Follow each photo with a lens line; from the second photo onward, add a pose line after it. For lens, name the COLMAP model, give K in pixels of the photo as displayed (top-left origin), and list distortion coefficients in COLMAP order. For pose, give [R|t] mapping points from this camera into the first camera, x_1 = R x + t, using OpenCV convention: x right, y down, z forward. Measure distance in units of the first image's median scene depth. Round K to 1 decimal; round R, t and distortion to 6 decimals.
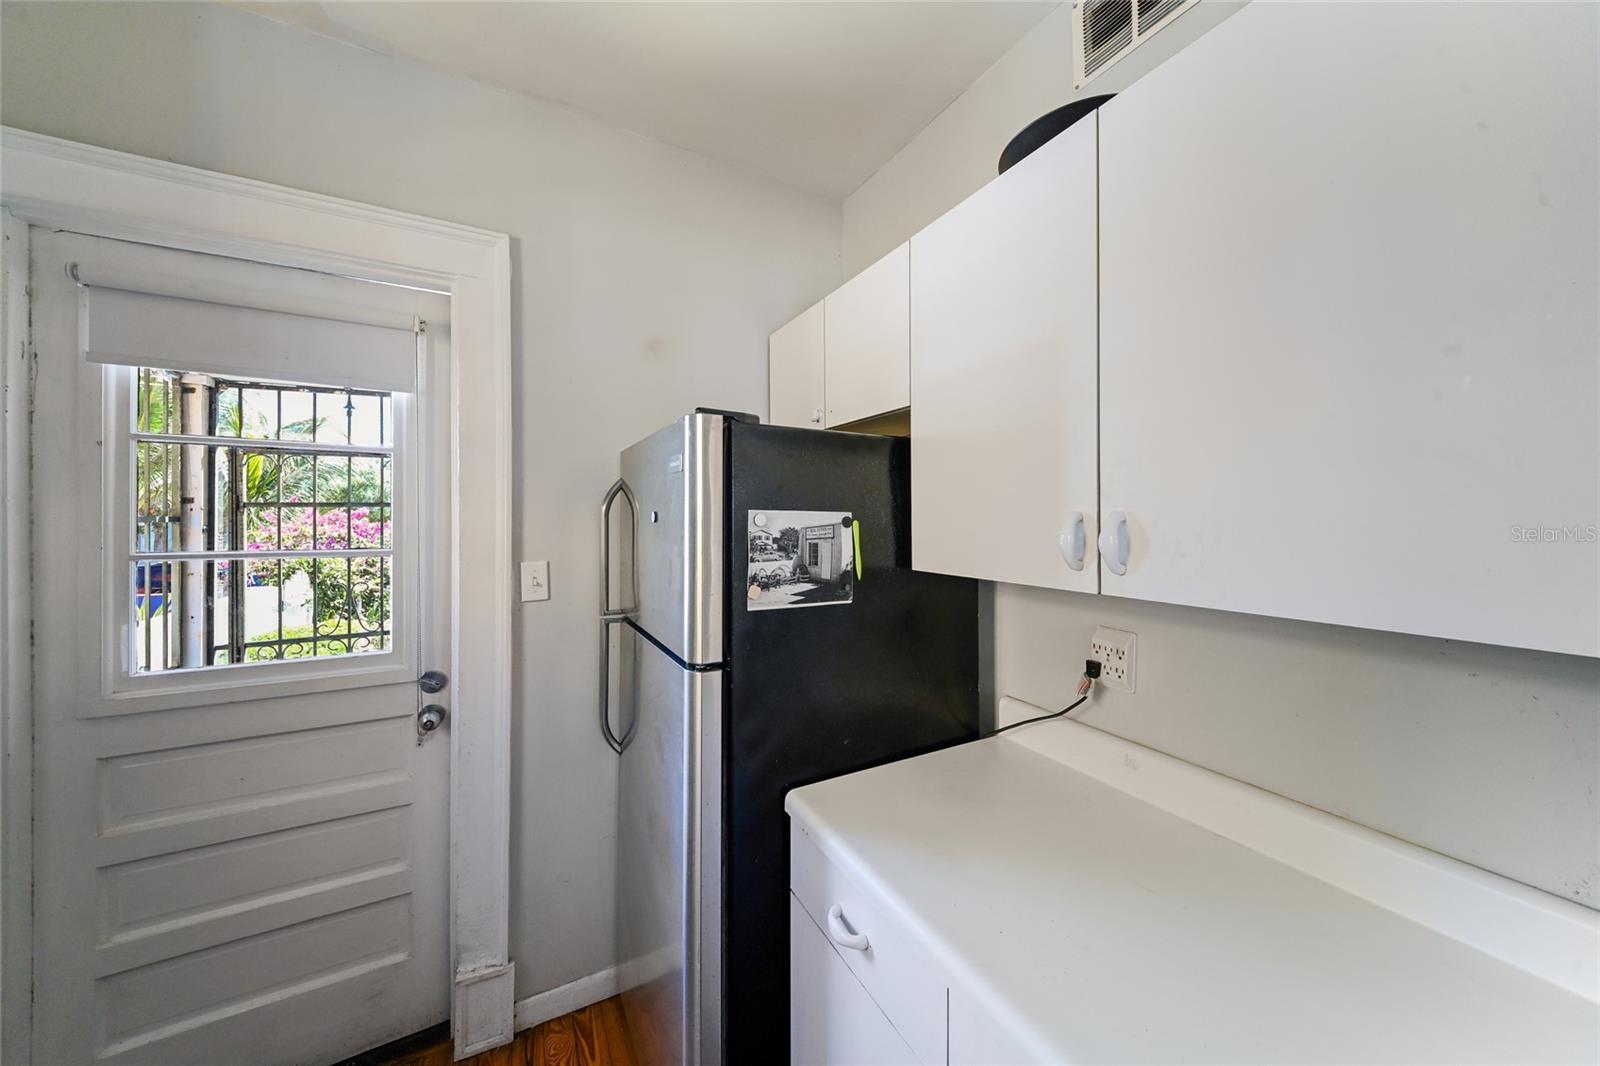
lens RADIAL K [[556.8, 0, 804.6], [0, 556.8, 529.5], [0, 0, 1]] dist [0.011139, -0.003731]
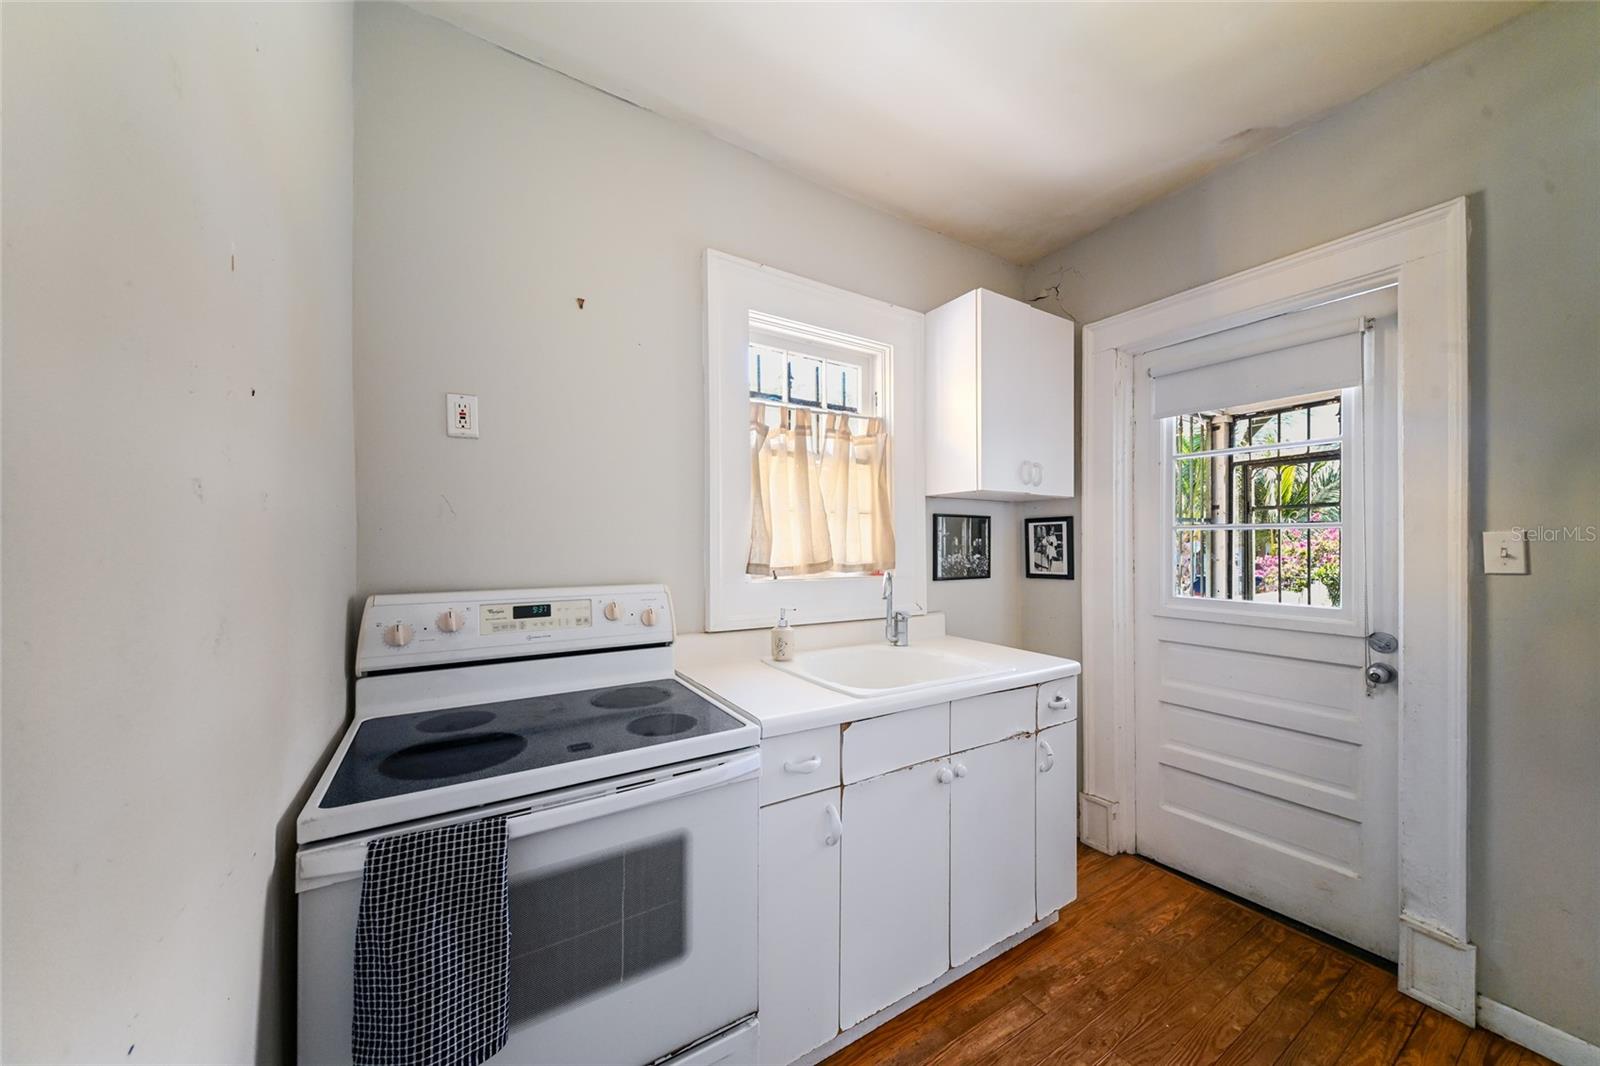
lens RADIAL K [[556.8, 0, 804.6], [0, 556.8, 529.5], [0, 0, 1]] dist [0.011139, -0.003731]
pose [[0.080512, -0.026295, -0.996407, 0.341727], [-0.014974, 0.999507, -0.027587, 0.098376], [0.996641, 0.017142, 0.080078, -0.213998]]
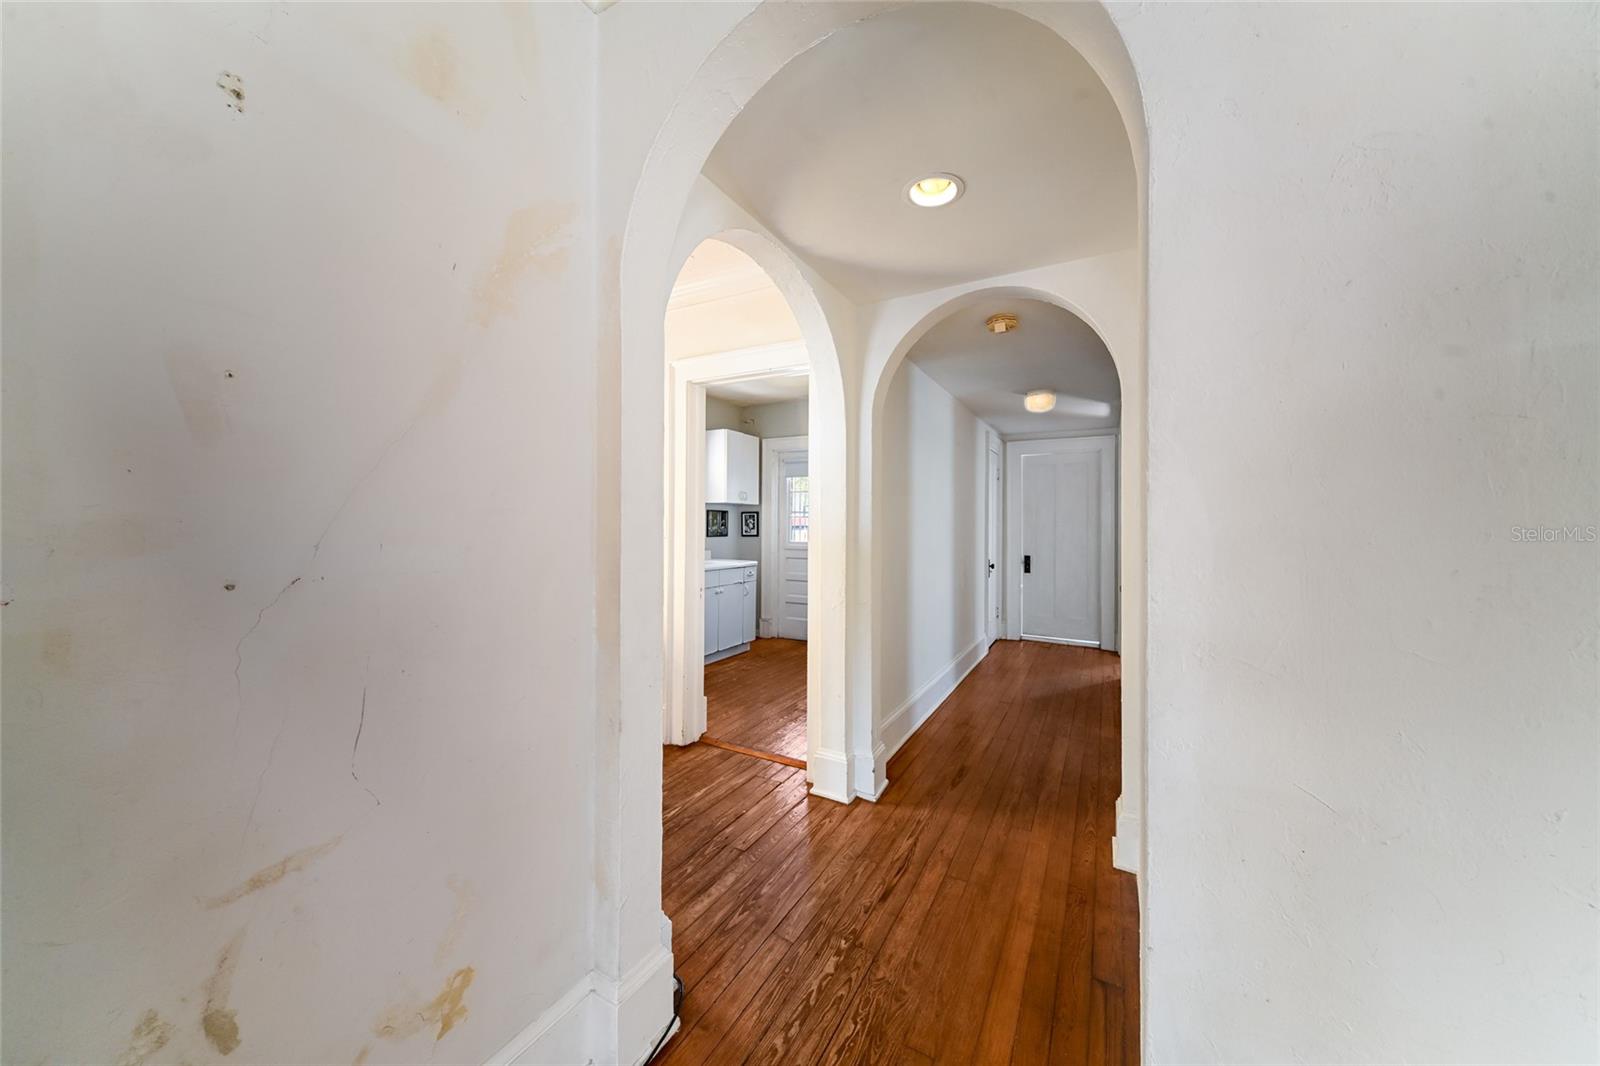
lens RADIAL K [[556.8, 0, 804.6], [0, 556.8, 529.5], [0, 0, 1]] dist [0.011139, -0.003731]
pose [[0.541532, 0.002611, -0.840676, 2.431983], [-0.012762, 0.999905, -0.005115, 0.152358], [0.840583, 0.013499, 0.541514, -1.248548]]
